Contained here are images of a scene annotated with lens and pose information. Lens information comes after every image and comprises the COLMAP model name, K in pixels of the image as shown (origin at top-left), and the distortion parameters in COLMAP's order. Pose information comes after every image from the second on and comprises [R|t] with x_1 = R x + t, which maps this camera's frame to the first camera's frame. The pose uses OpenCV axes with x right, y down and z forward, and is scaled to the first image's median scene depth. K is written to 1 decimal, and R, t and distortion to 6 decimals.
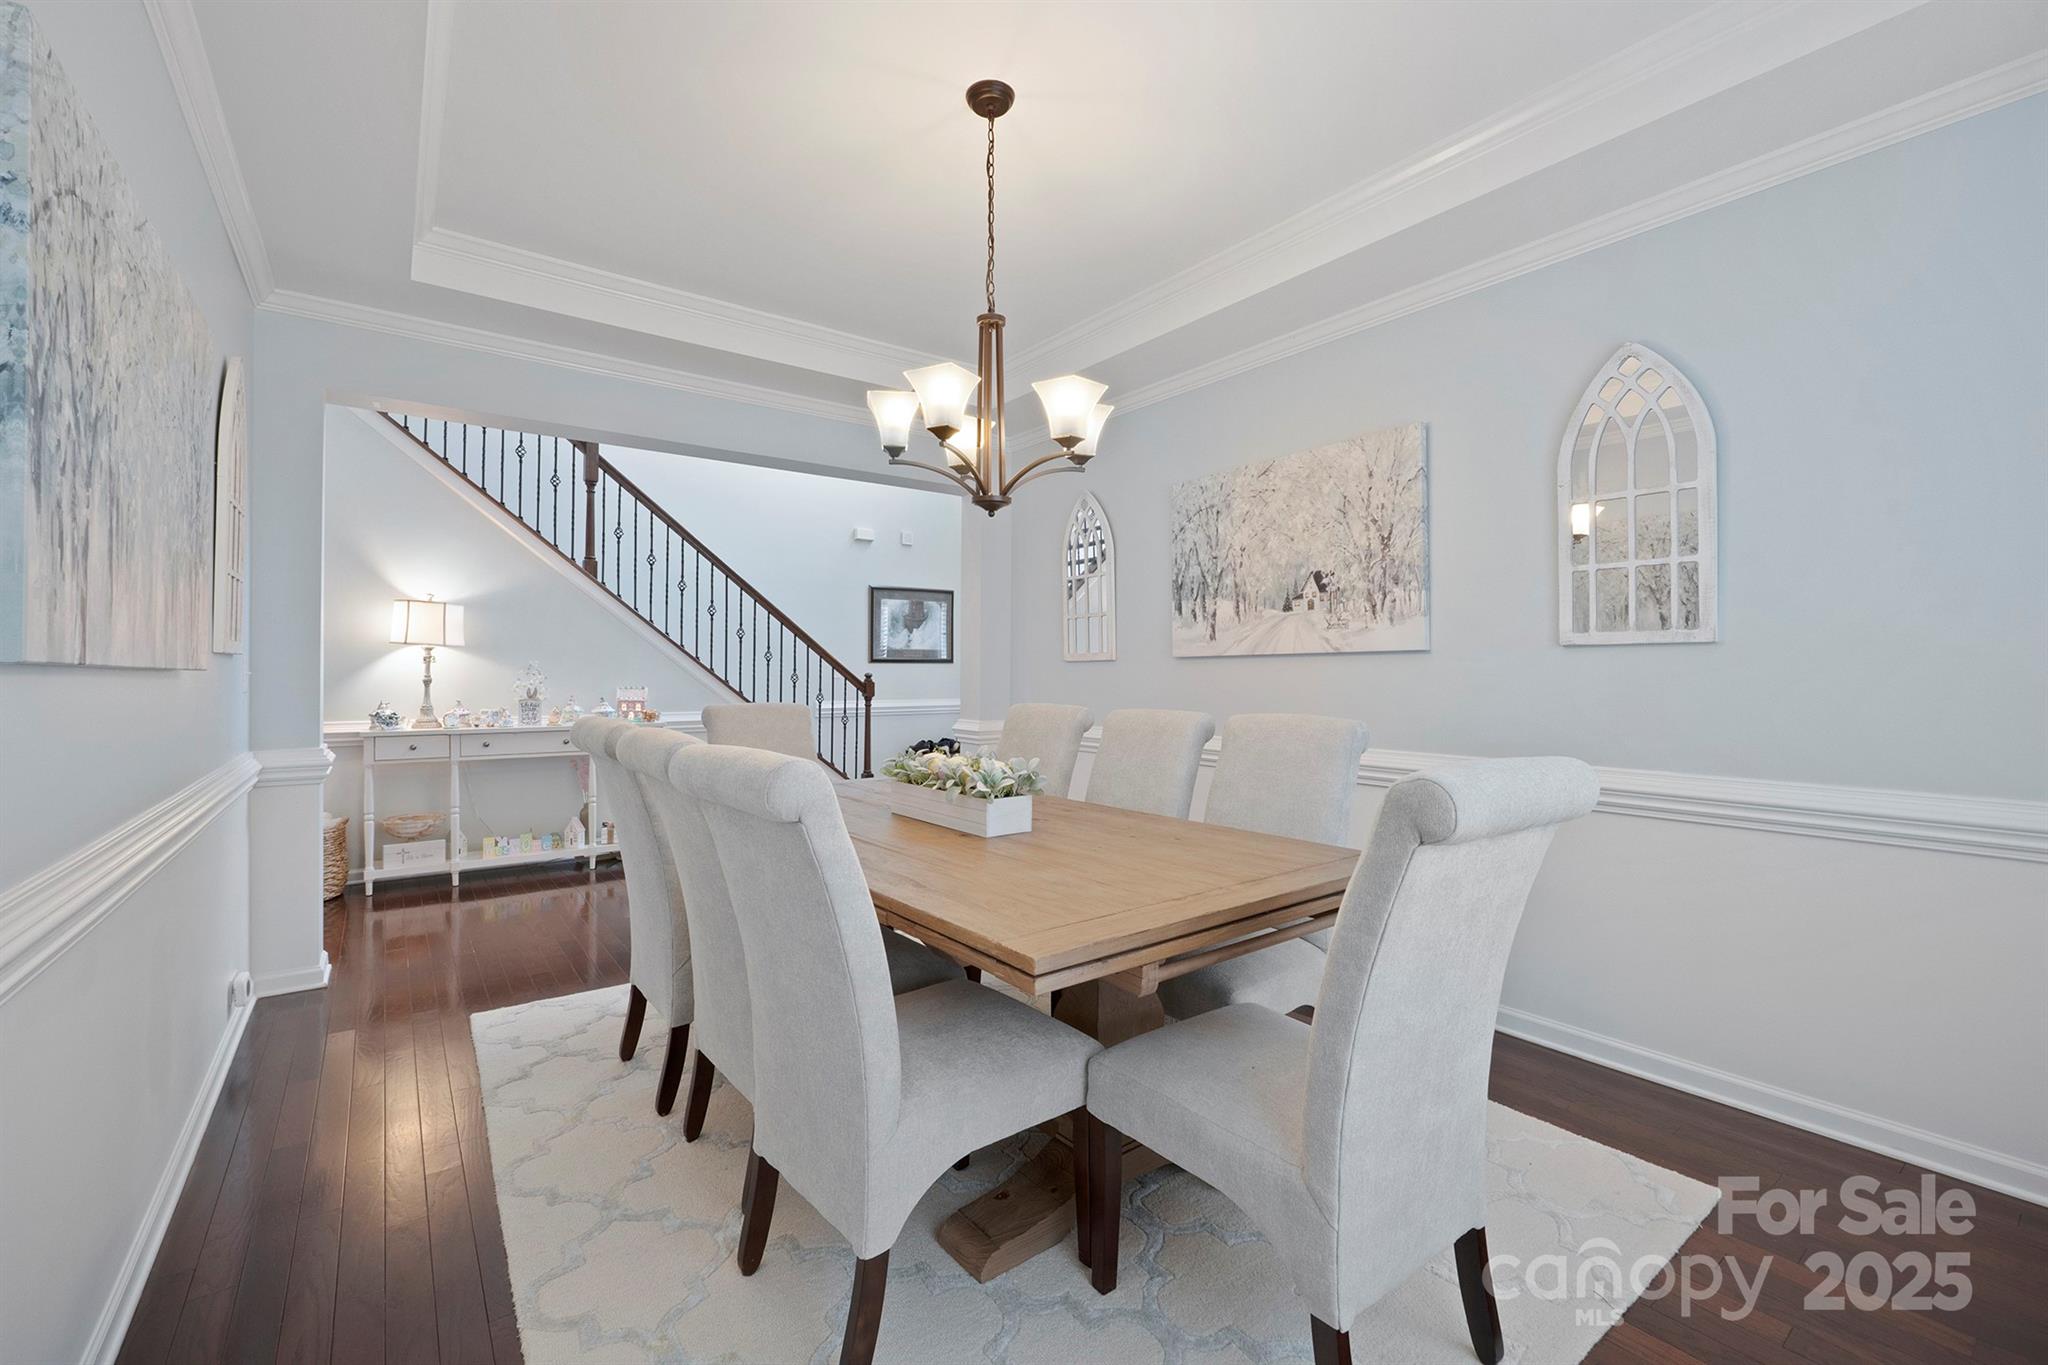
lens RADIAL K [[857.0, 0, 1017.8], [0, 857.0, 670.4], [0, 0, 1]] dist [-0.001707, -0.000277]
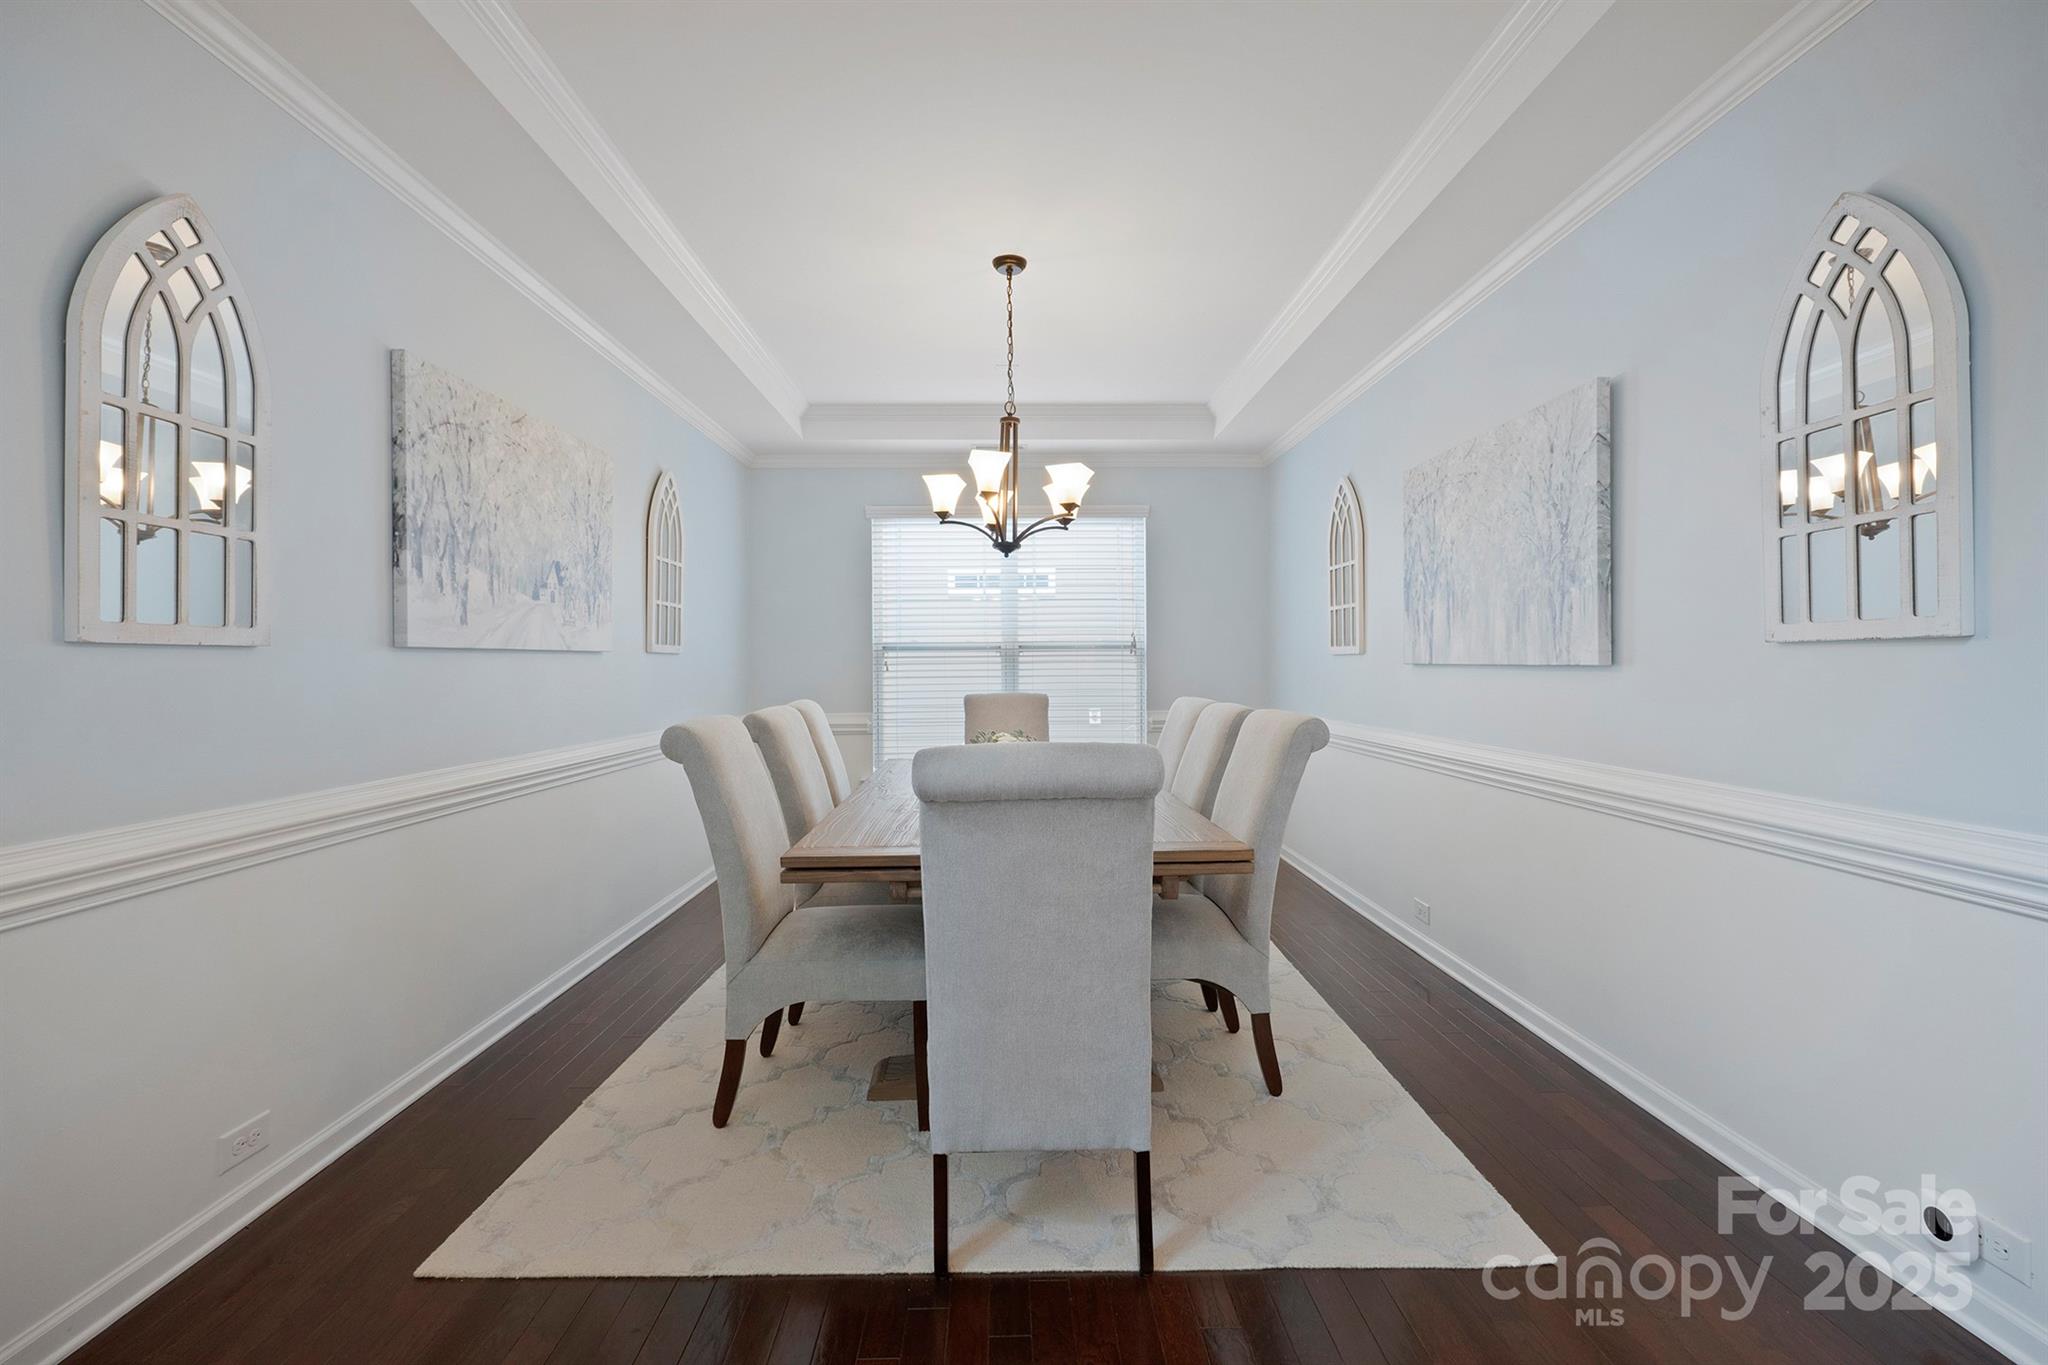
lens RADIAL K [[857.0, 0, 1017.8], [0, 857.0, 670.4], [0, 0, 1]] dist [-0.001707, -0.000277]
pose [[-0.811778, 0.003295, 0.583957, -0.537564], [0.005112, 0.999986, 0.001464, 0.002110], [-0.583944, 0.004174, -0.811783, 1.331626]]
